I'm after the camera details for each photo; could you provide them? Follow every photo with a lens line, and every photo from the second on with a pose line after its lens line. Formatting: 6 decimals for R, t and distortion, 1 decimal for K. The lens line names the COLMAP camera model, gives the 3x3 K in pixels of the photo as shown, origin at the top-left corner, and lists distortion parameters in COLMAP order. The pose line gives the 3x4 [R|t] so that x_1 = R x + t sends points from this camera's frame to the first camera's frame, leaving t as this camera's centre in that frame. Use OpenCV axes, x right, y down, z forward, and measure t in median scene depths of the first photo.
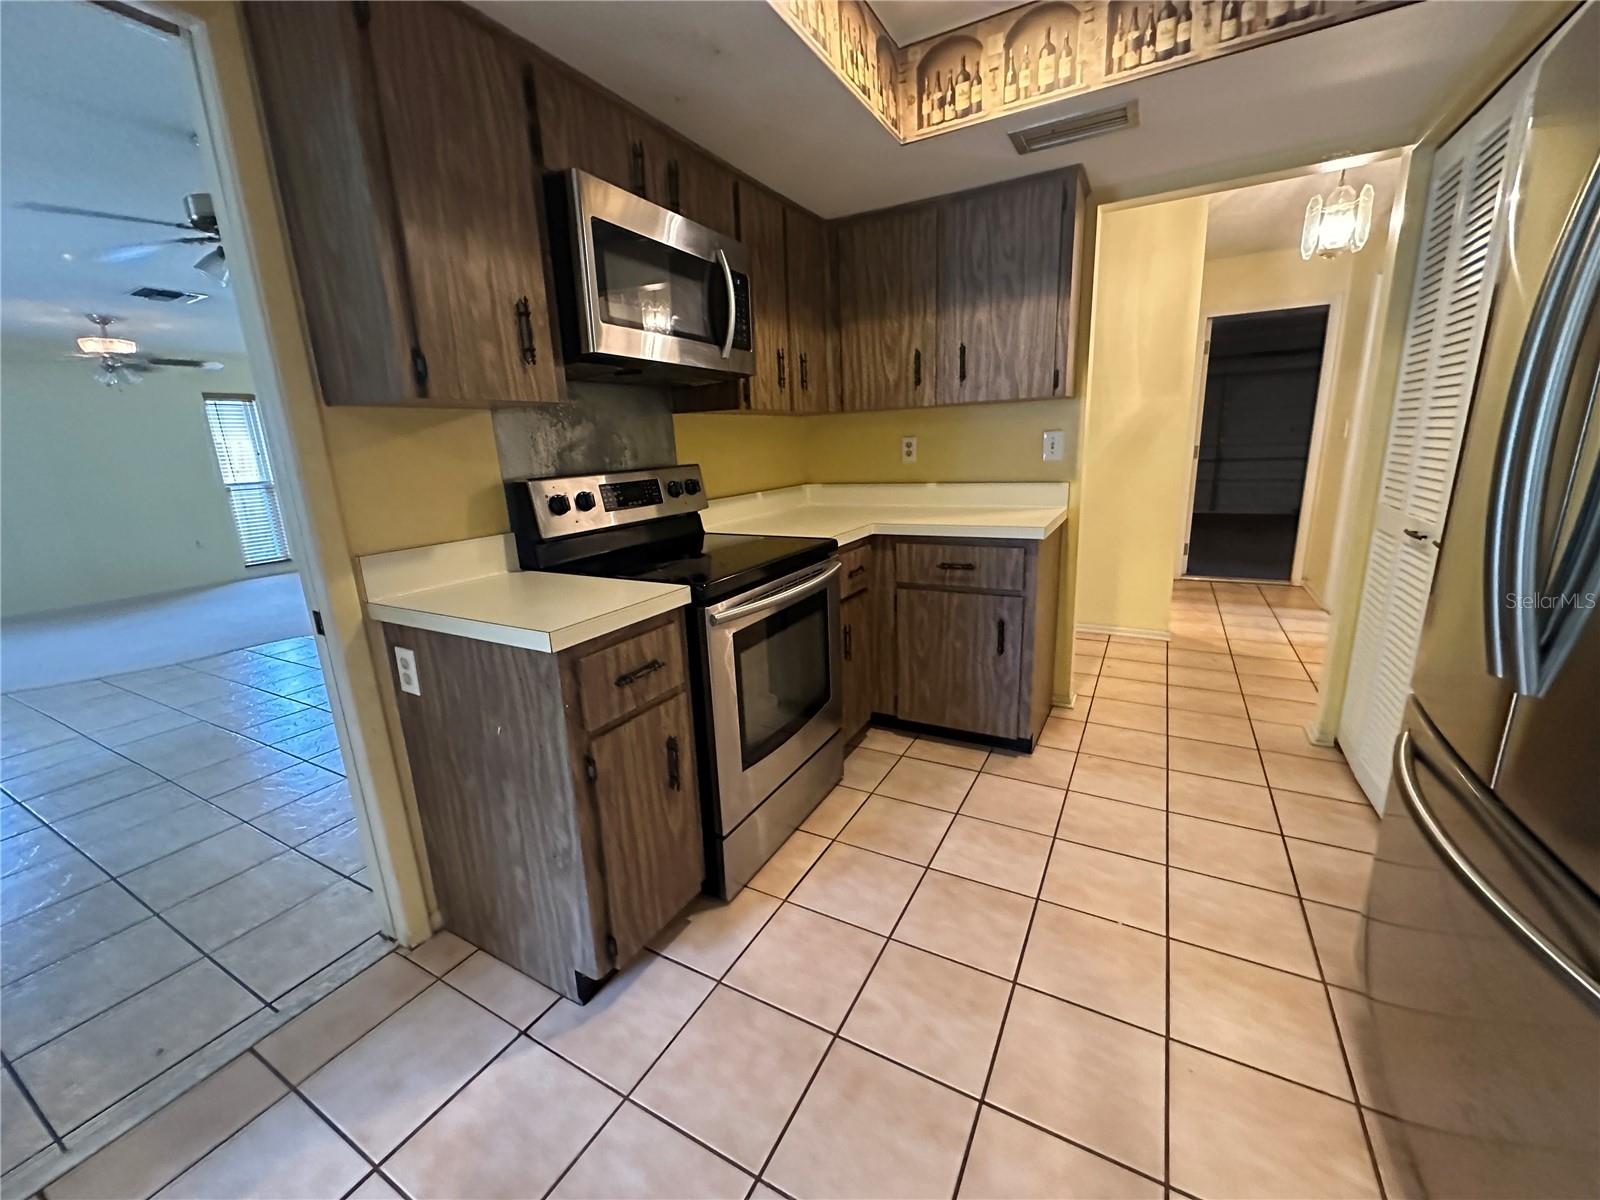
lens RADIAL K [[640.0, 0, 800.0], [0, 640.0, 600.0], [0, 0, 1]] dist [-0.006003, 0.000029]
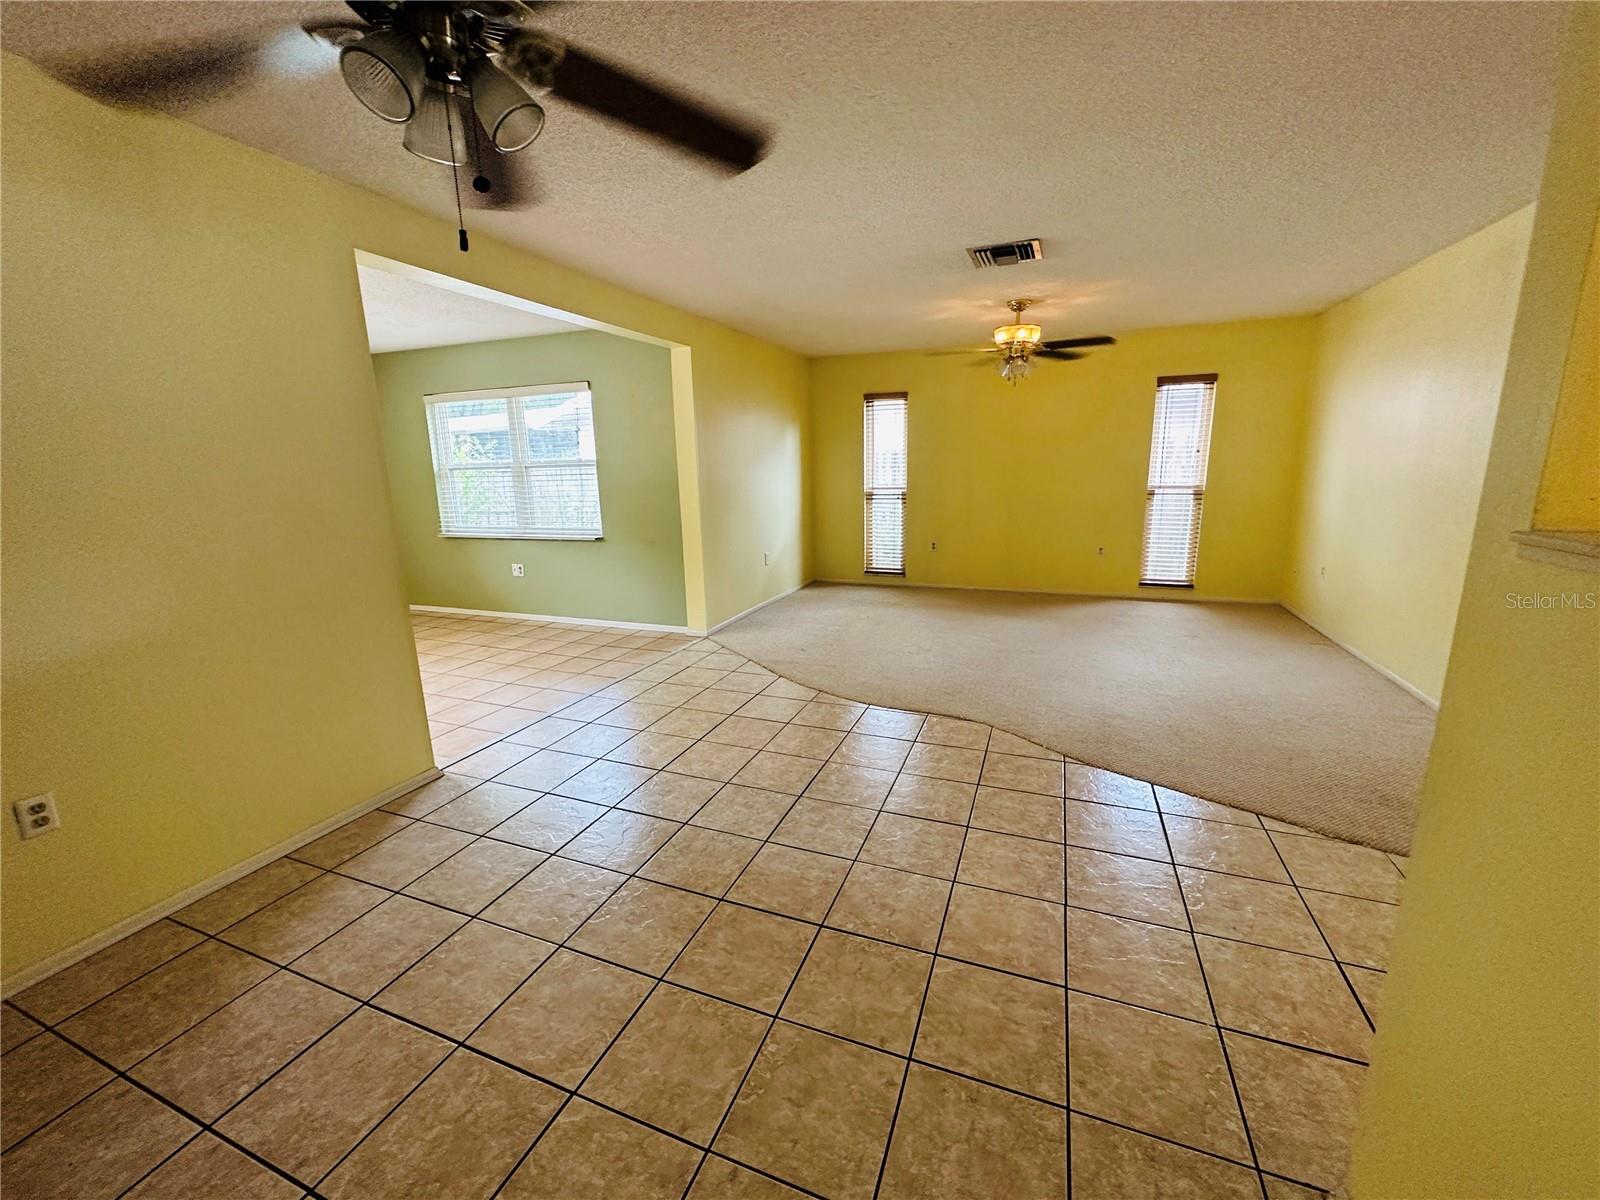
lens RADIAL K [[638.8, 0, 801.2], [0, 638.8, 597.3], [0, 0, 1]] dist [-0.003487, 0.000440]
pose [[0.126379, 0.244033, -0.961497, -0.311458], [-0.220111, 0.952005, 0.212692, -0.328965], [0.967254, 0.184756, 0.174028, 1.192707]]
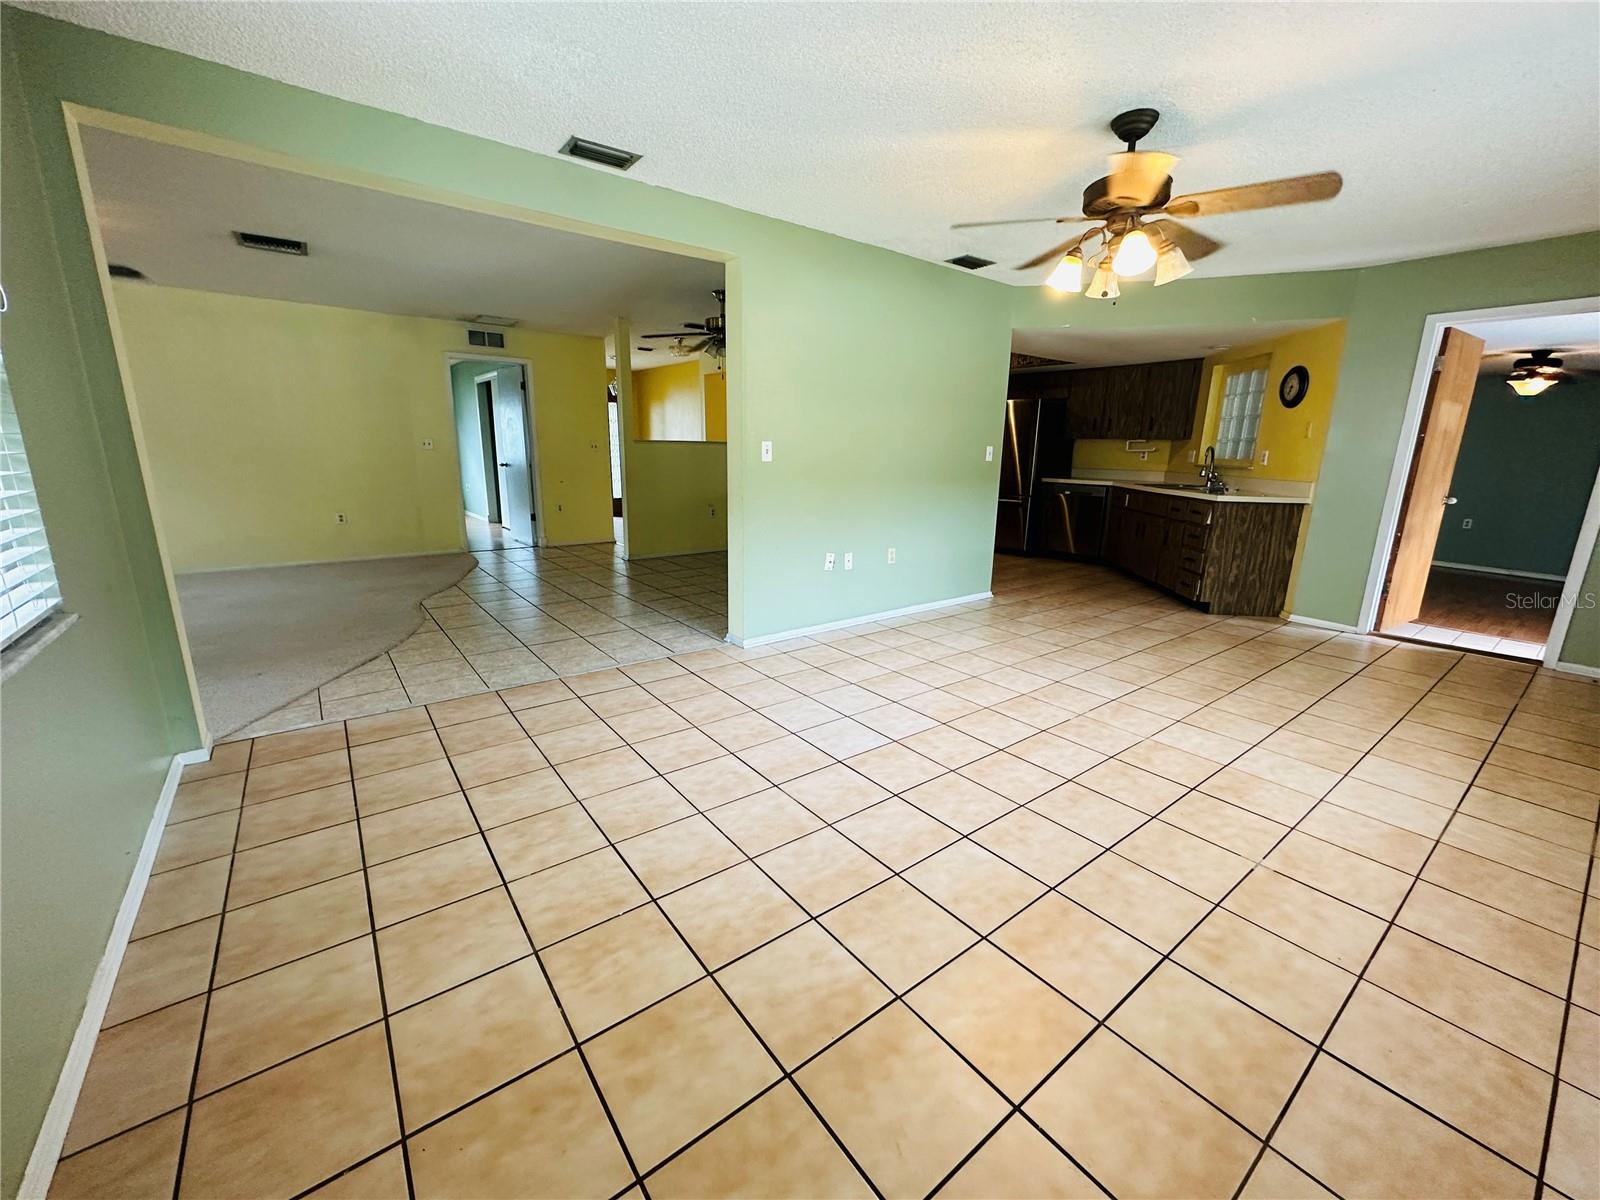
lens RADIAL K [[637.4, 0, 801.6], [0, 637.4, 598.5], [0, 0, 1]] dist [-0.000270, 0.000428]
pose [[0.396853, -0.163619, 0.903181, -2.739389], [0.186443, 0.977840, 0.095222, 0.133324], [-0.898747, 0.130602, 0.418565, -0.015480]]
